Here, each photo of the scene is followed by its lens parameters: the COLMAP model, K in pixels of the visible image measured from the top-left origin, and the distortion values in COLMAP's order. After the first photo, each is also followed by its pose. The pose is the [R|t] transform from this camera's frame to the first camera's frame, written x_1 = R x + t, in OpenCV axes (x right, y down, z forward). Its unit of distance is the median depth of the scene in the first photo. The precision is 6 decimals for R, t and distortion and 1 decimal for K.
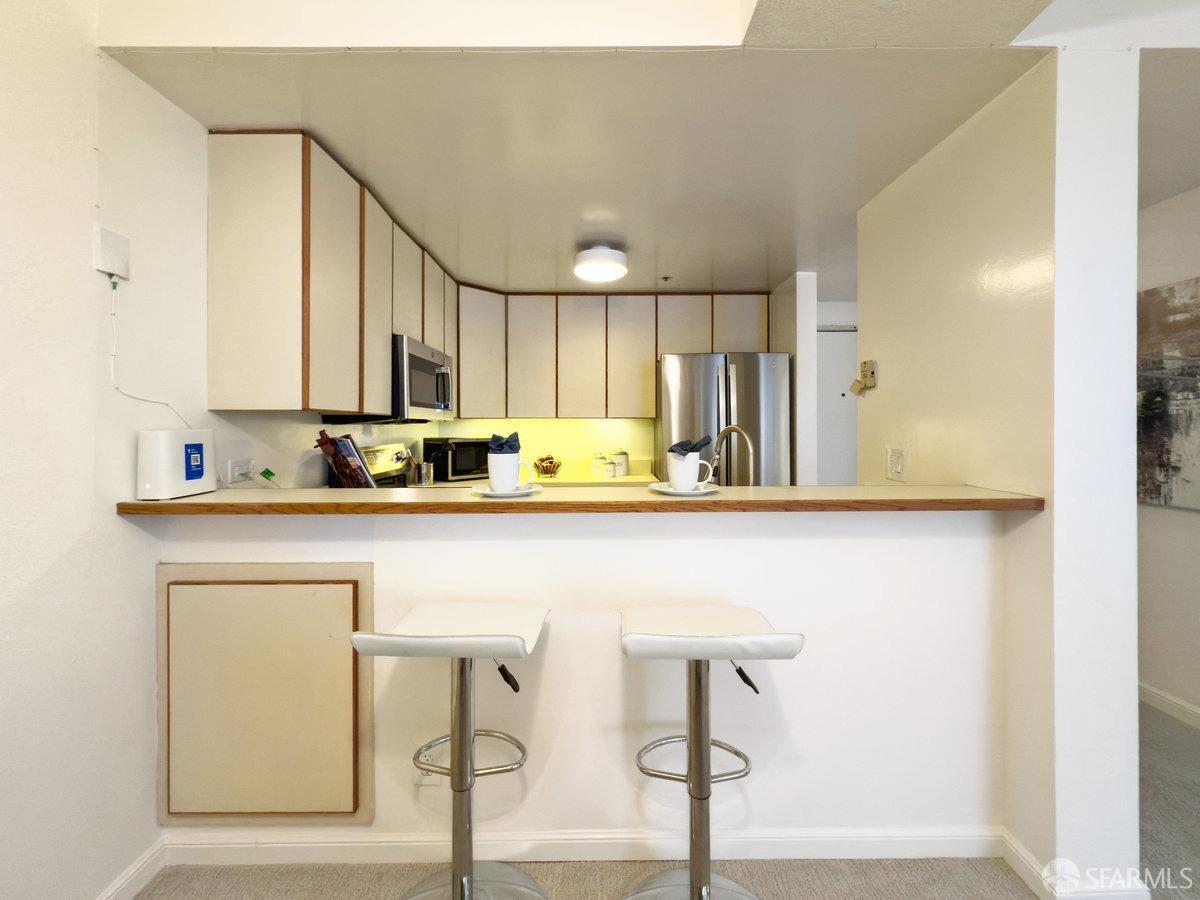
lens RADIAL K [[489.6, 0, 600.1], [0, 489.6, 425.8], [0, 0, 1]] dist [0.002538, -0.001364]
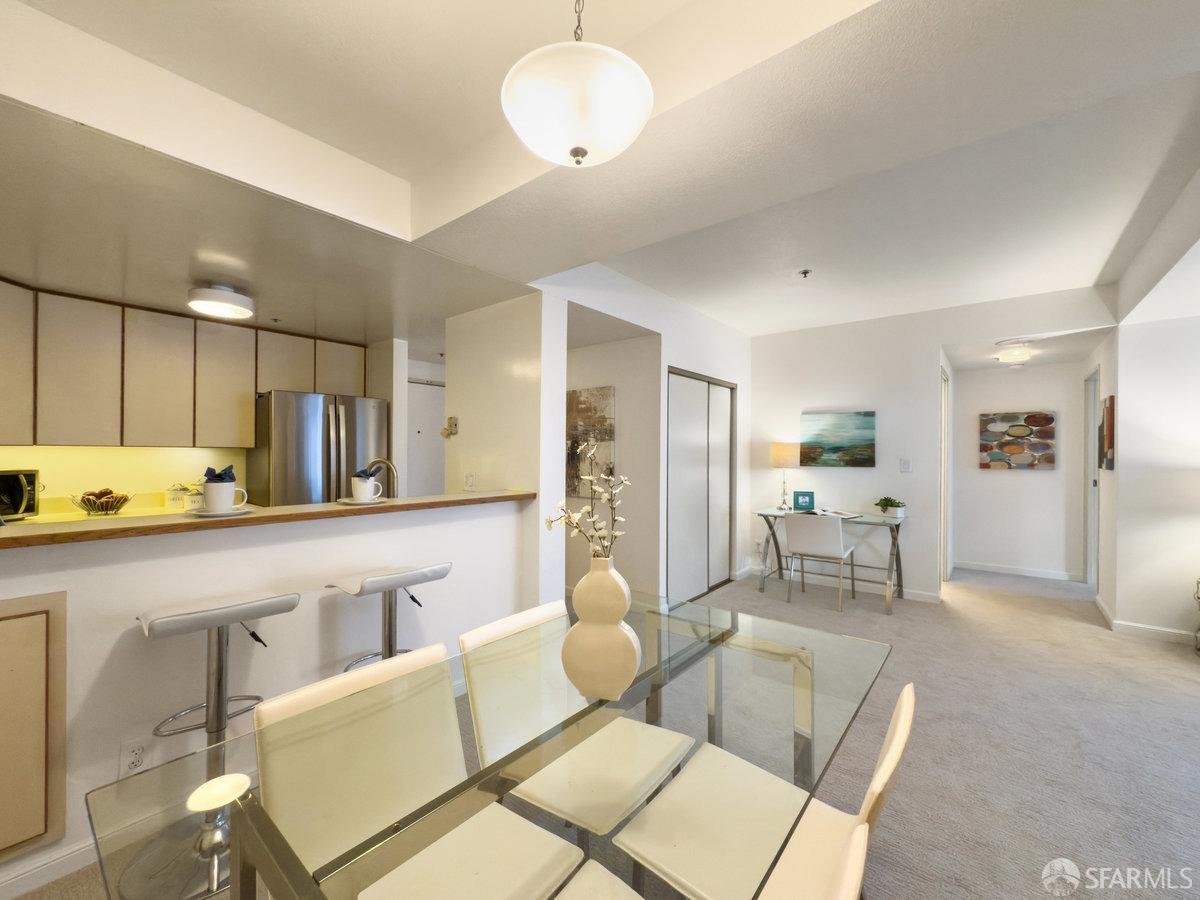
lens RADIAL K [[489.6, 0, 598.3], [0, 489.6, 449.4], [0, 0, 1]] dist [0.002538, -0.001364]
pose [[0.637963, 0.013118, 0.769956, -0.438315], [-0.010706, 0.999909, -0.008166, -0.022842], [-0.769993, -0.003033, 0.638045, -0.441529]]
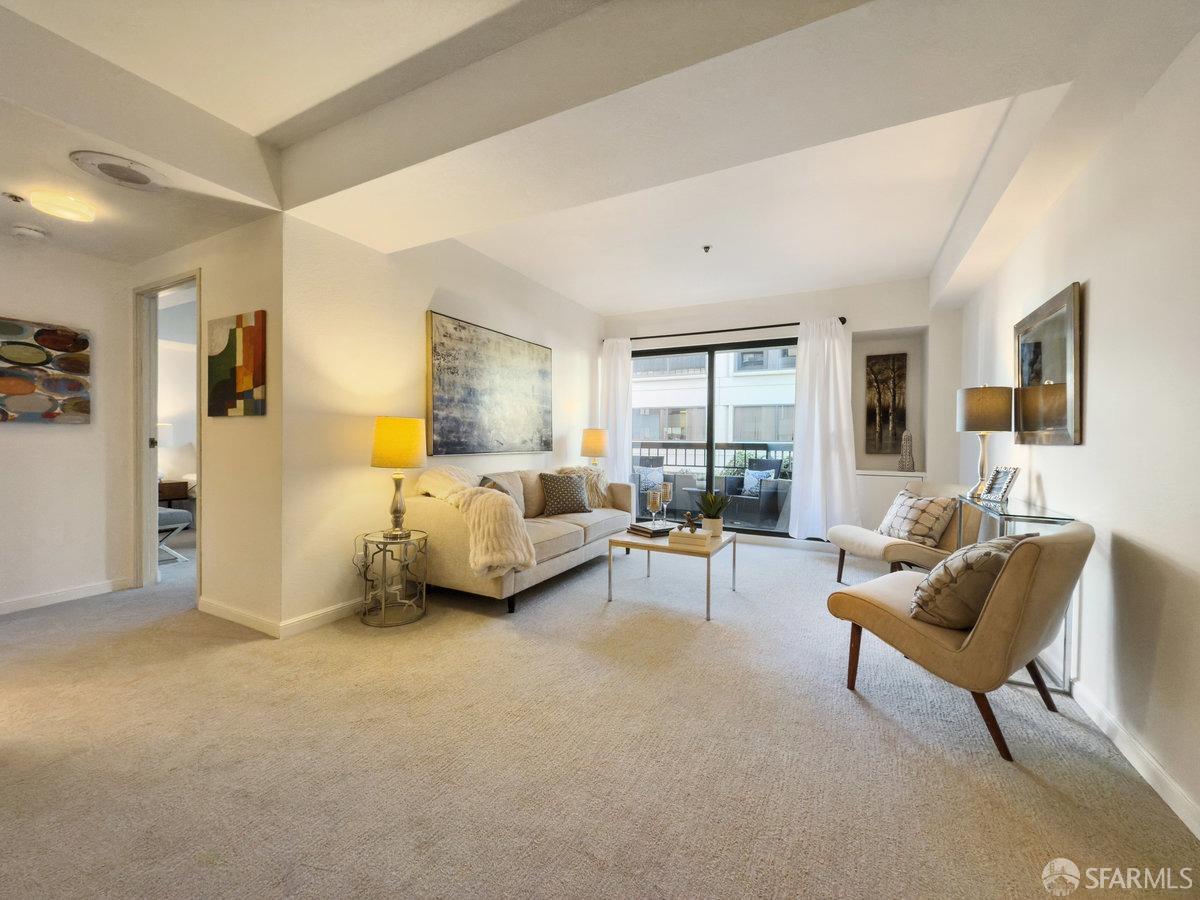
lens RADIAL K [[489.6, 0, 603.7], [0, 489.6, 445.1], [0, 0, 1]] dist [0.002538, -0.001364]
pose [[-0.888249, -0.006067, 0.459322, 0.923539], [-0.006609, 0.999978, 0.000427, 0.102602], [-0.459314, -0.002656, -0.888270, 0.037616]]
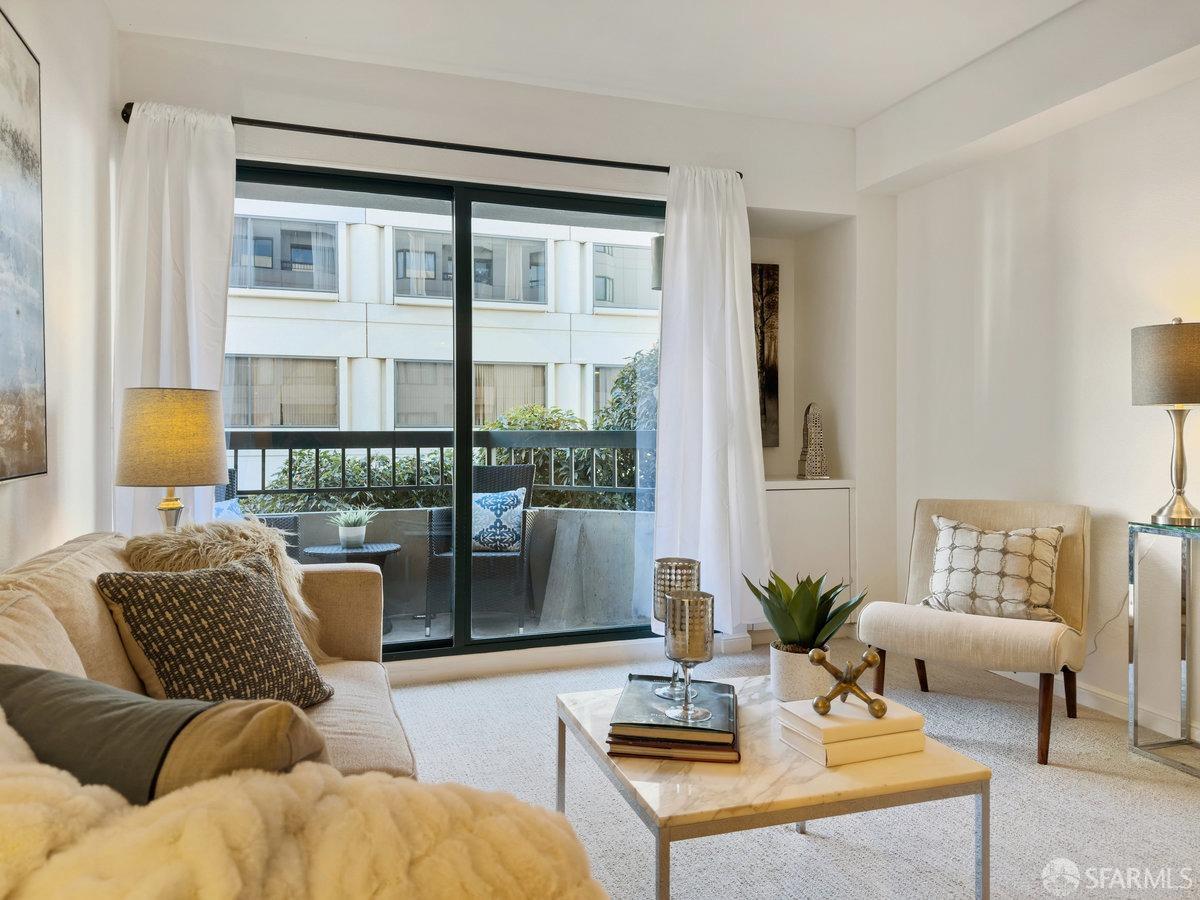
lens RADIAL K [[854.6, 0, 608.7], [0, 854.6, 419.5], [0, 0, 1]] dist [0.065086, -0.082396]
pose [[-0.945408, 0.004996, -0.325850, 2.044483], [0.010418, 0.999835, -0.014896, 0.090445], [0.325721, -0.017478, -0.945304, -0.823699]]
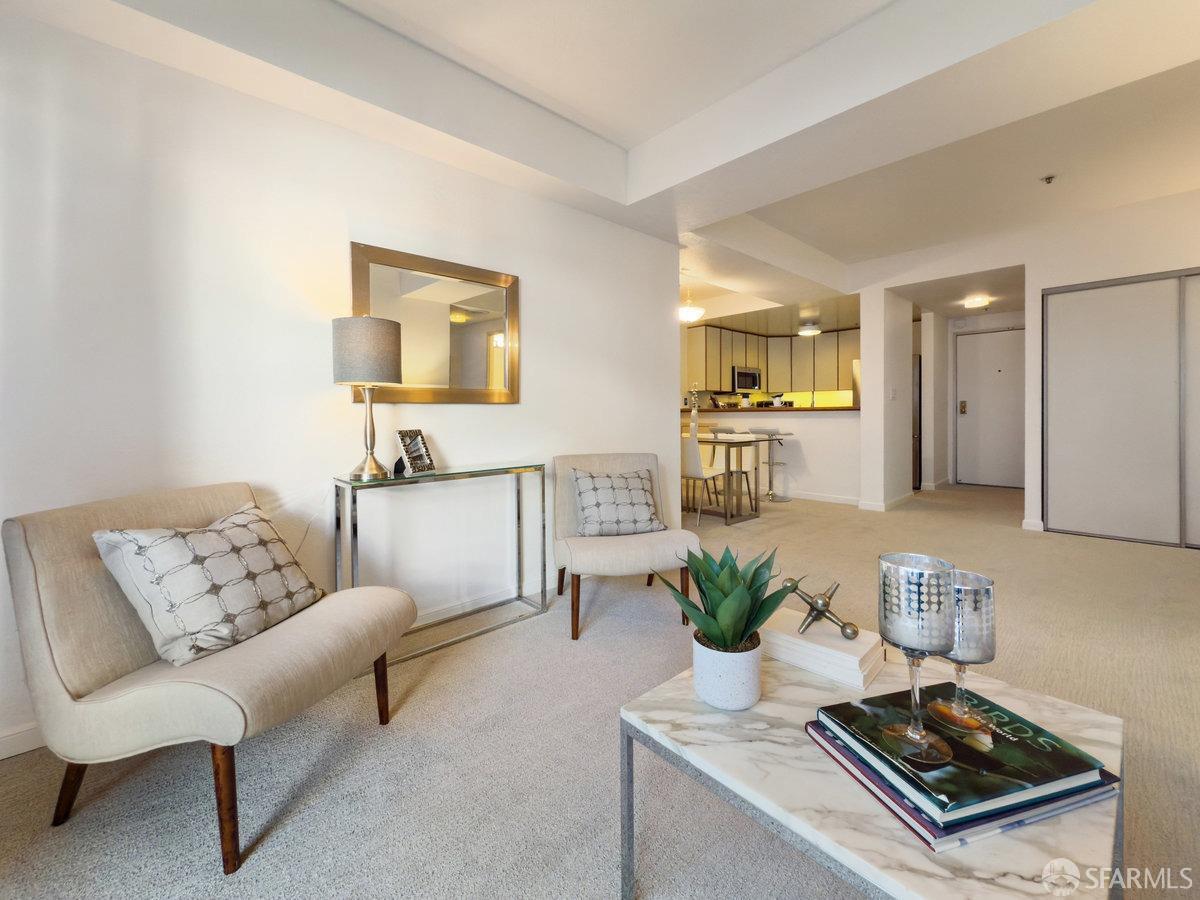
lens RADIAL K [[489.6, 0, 599.1], [0, 489.6, 419.6], [0, 0, 1]] dist [0.002538, -0.001364]
pose [[0.675280, 0.008477, -0.737513, 1.742875], [0.009643, 0.999747, 0.020321, 0.114459], [0.737498, -0.020834, 0.675028, -2.341924]]
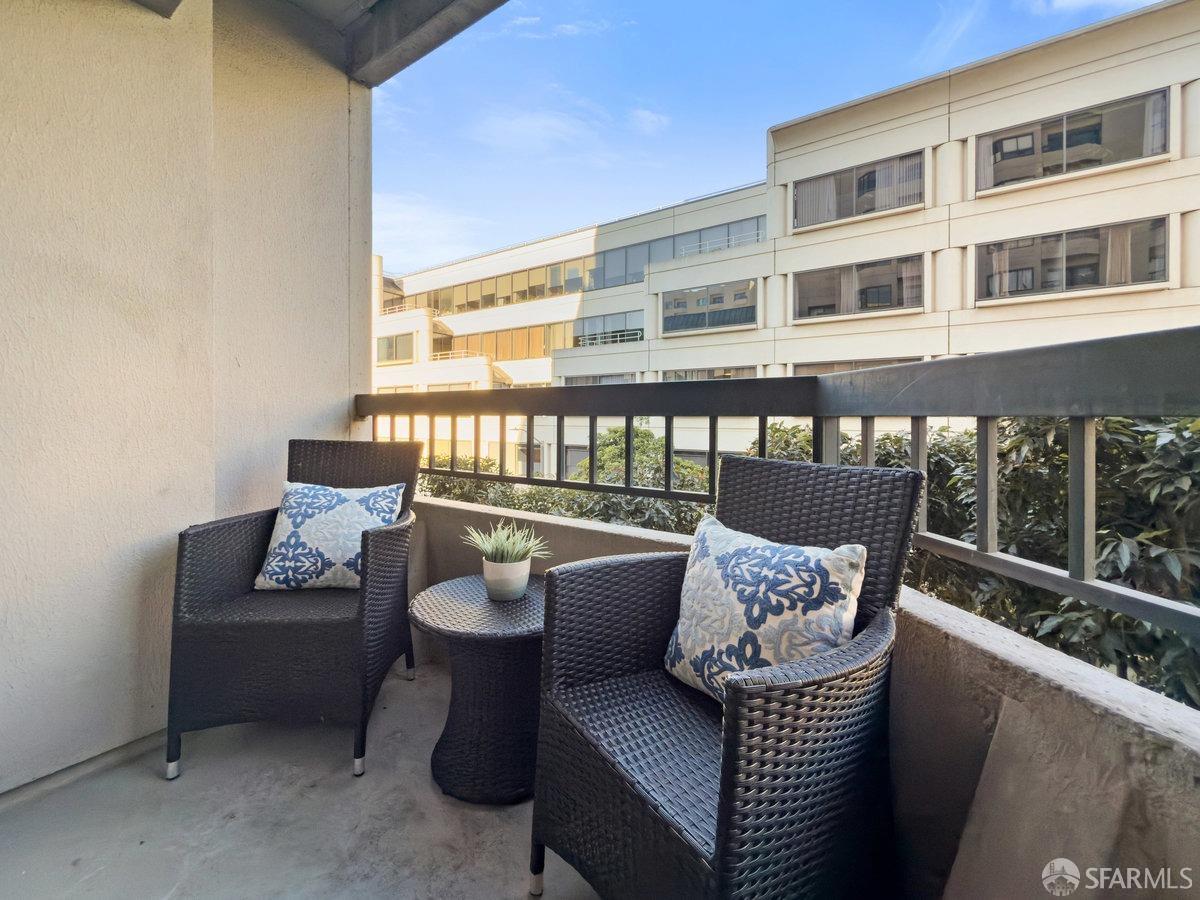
lens RADIAL K [[489.6, 0, 602.5], [0, 489.6, 409.4], [0, 0, 1]] dist [0.002538, -0.001364]
pose [[-0.820050, 0.013133, 0.572142, 1.355156], [0.002579, 0.999811, -0.019254, 0.138798], [-0.572286, -0.014314, -0.819929, -2.917601]]
